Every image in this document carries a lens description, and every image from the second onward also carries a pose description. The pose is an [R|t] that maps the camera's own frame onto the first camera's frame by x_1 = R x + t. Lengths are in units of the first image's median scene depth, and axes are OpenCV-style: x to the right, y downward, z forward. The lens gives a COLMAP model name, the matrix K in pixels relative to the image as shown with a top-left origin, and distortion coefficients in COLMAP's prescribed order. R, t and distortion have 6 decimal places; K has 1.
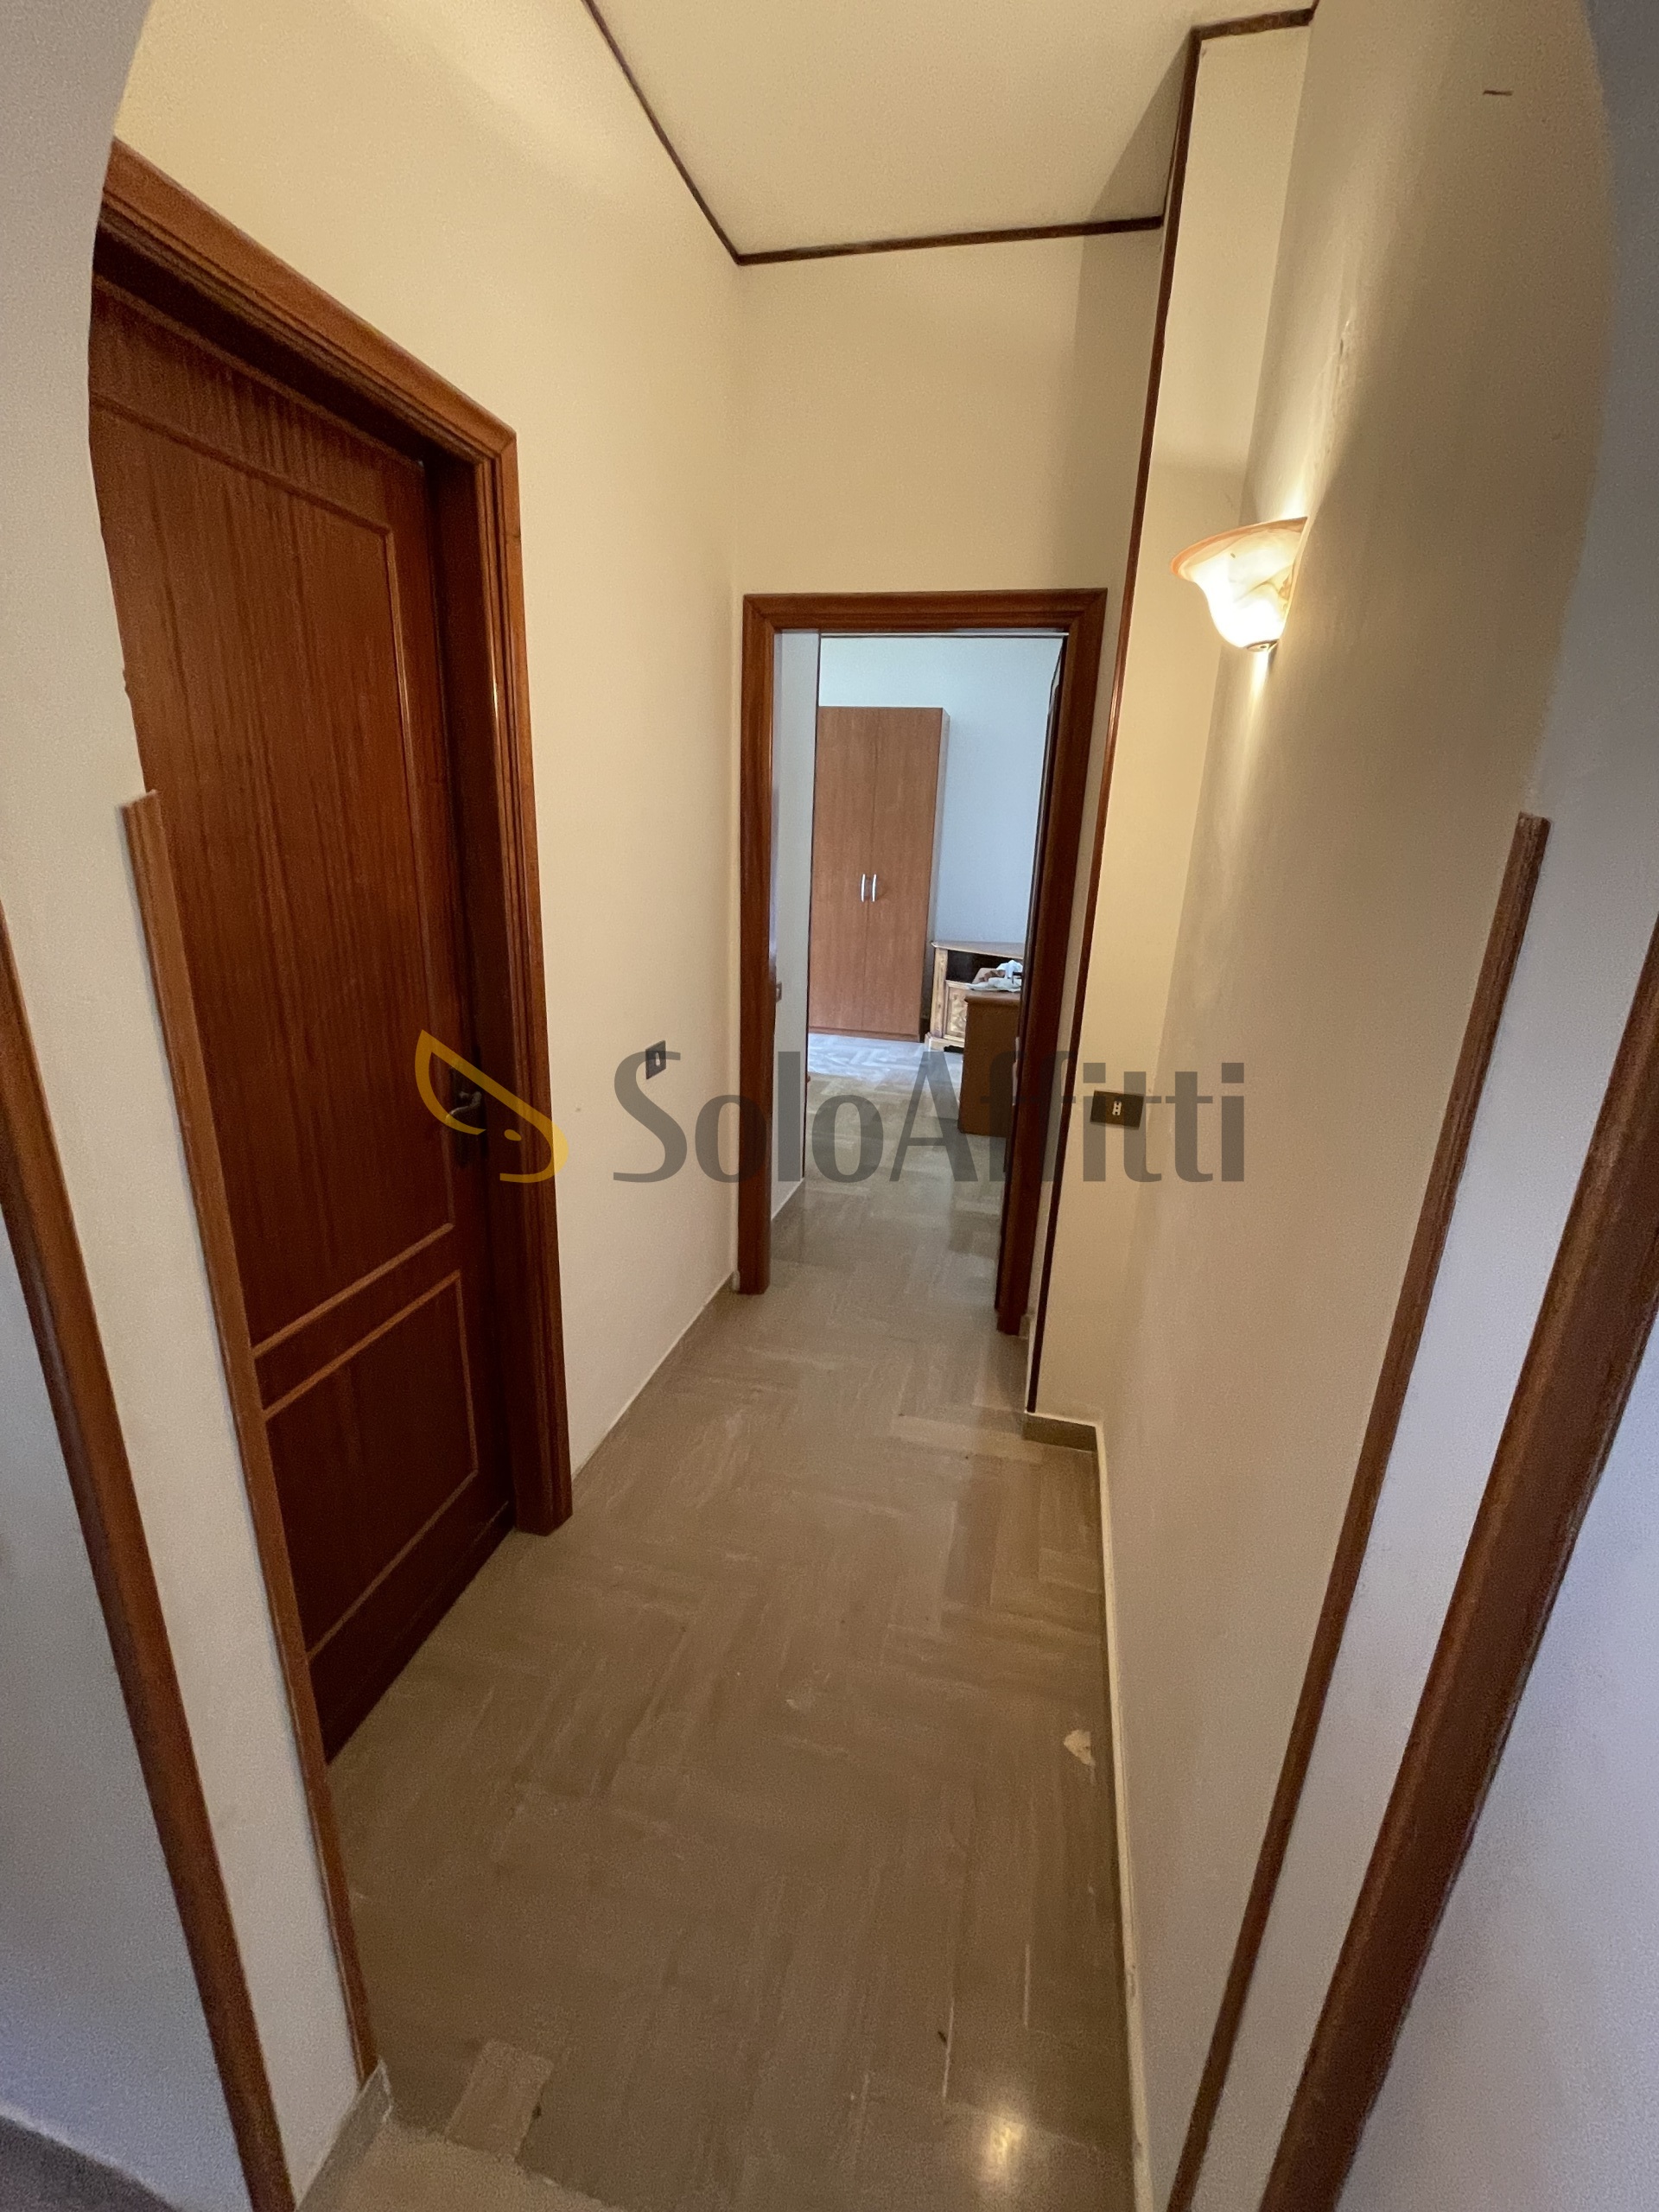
lens RADIAL K [[894.0, 0, 833.8], [0, 894.0, 1100.9], [0, 0, 1]] dist [0.000889, 0.000061]
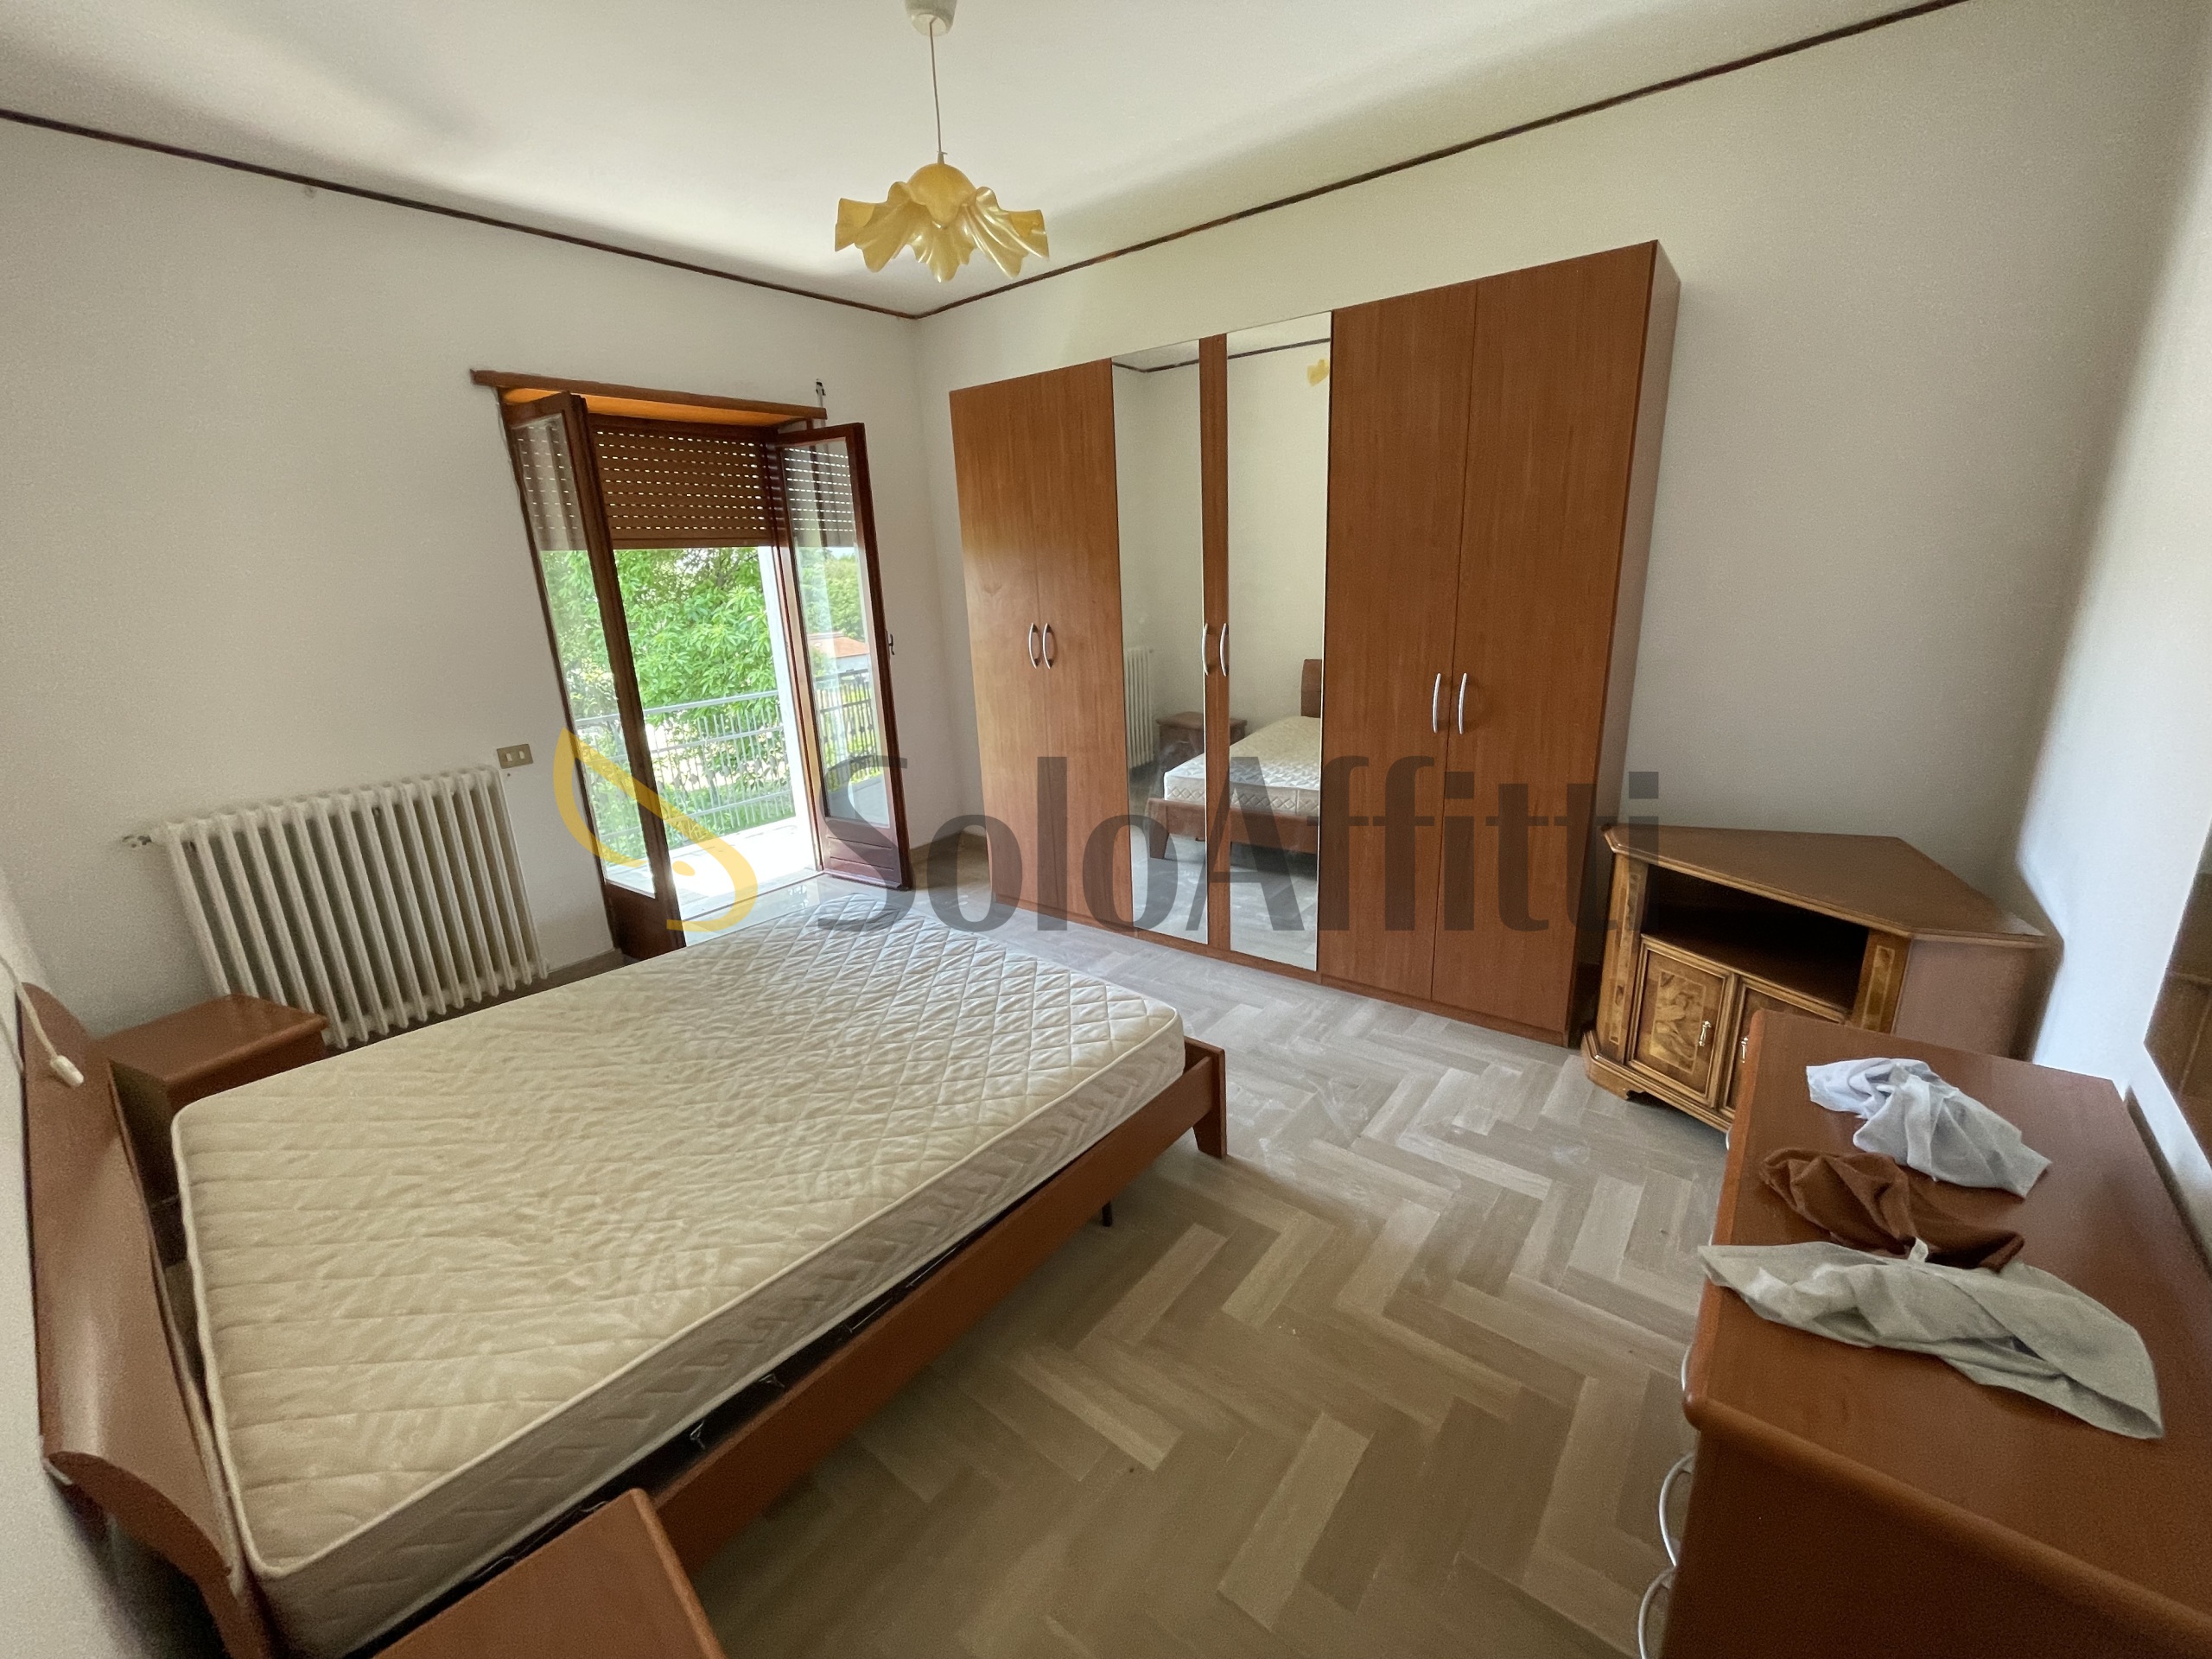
lens RADIAL K [[894.0, 0, 1105.0], [0, 894.0, 823.1], [0, 0, 1]] dist [0.000889, 0.000061]
pose [[0.909600, 0.041117, -0.413445, 0.070226], [-0.050538, 0.998652, -0.011869, -0.165638], [0.412400, 0.031691, 0.910452, 0.531522]]
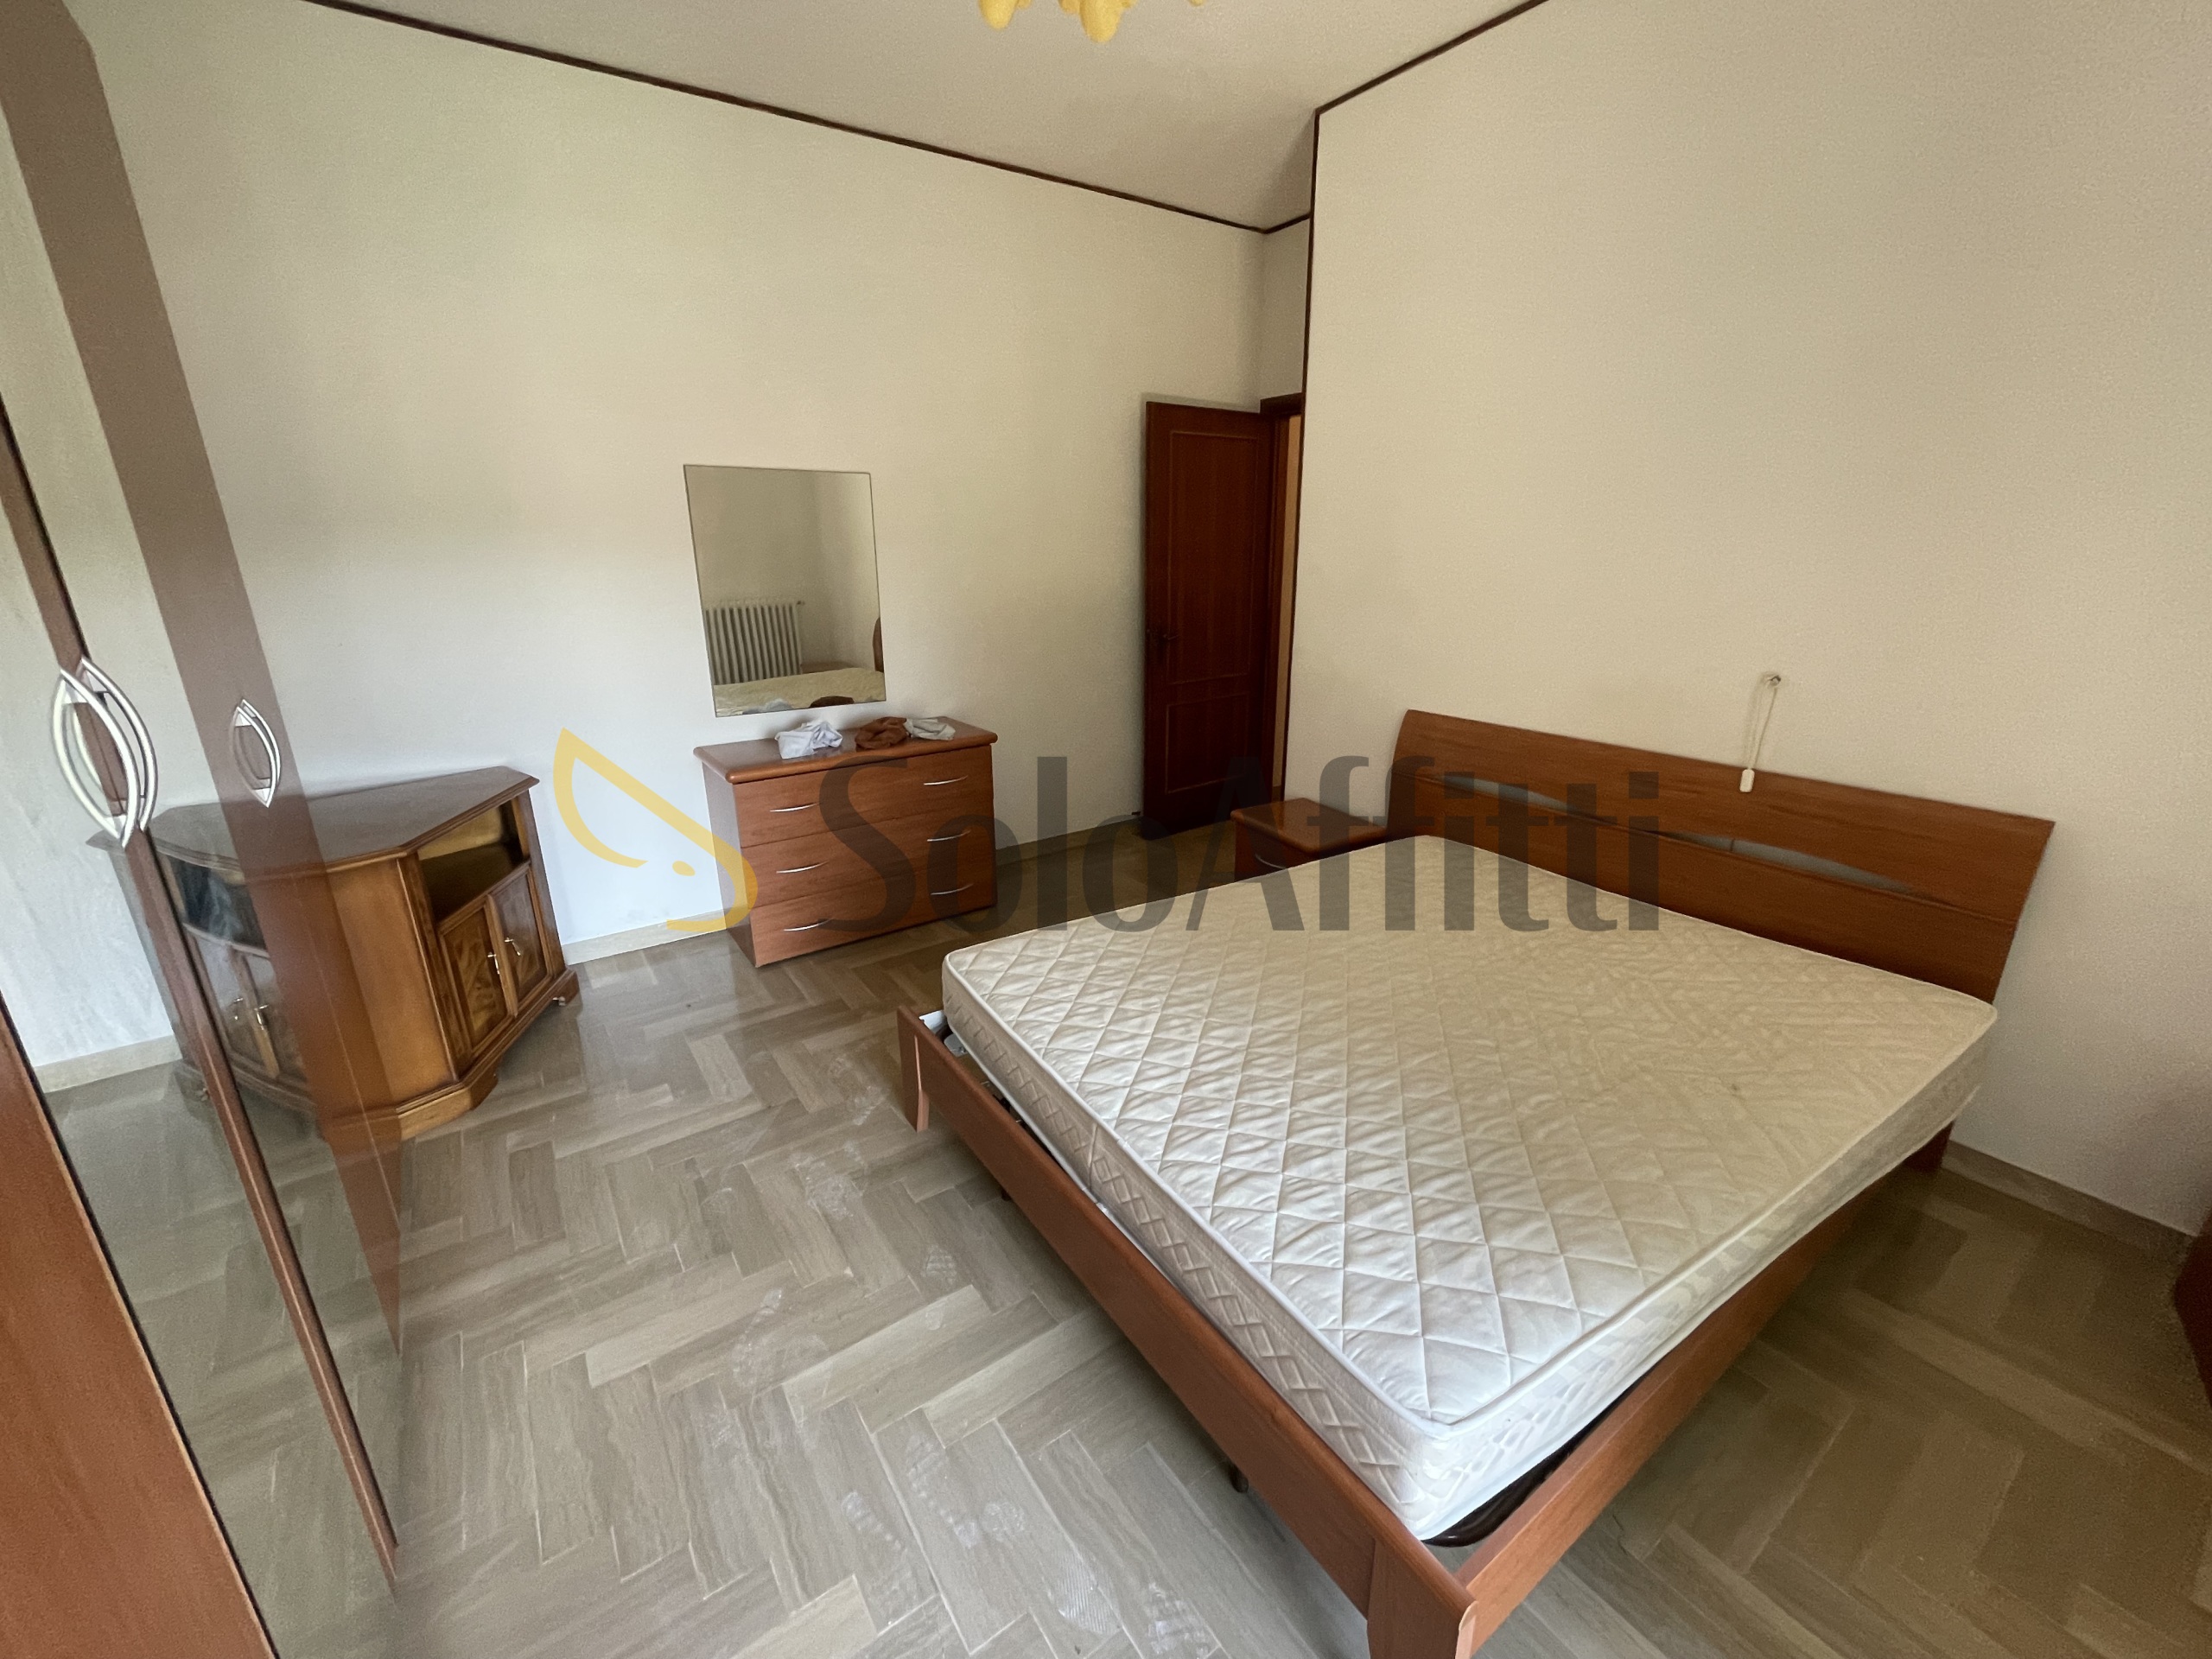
lens RADIAL K [[894.0, 0, 1102.1], [0, 894.0, 820.9], [0, 0, 1]] dist [0.000889, 0.000061]
pose [[-0.752739, -0.241724, 0.612334, -0.292333], [0.167748, 0.829016, 0.533473, -0.317793], [-0.636588, 0.504284, -0.583484, 1.006146]]
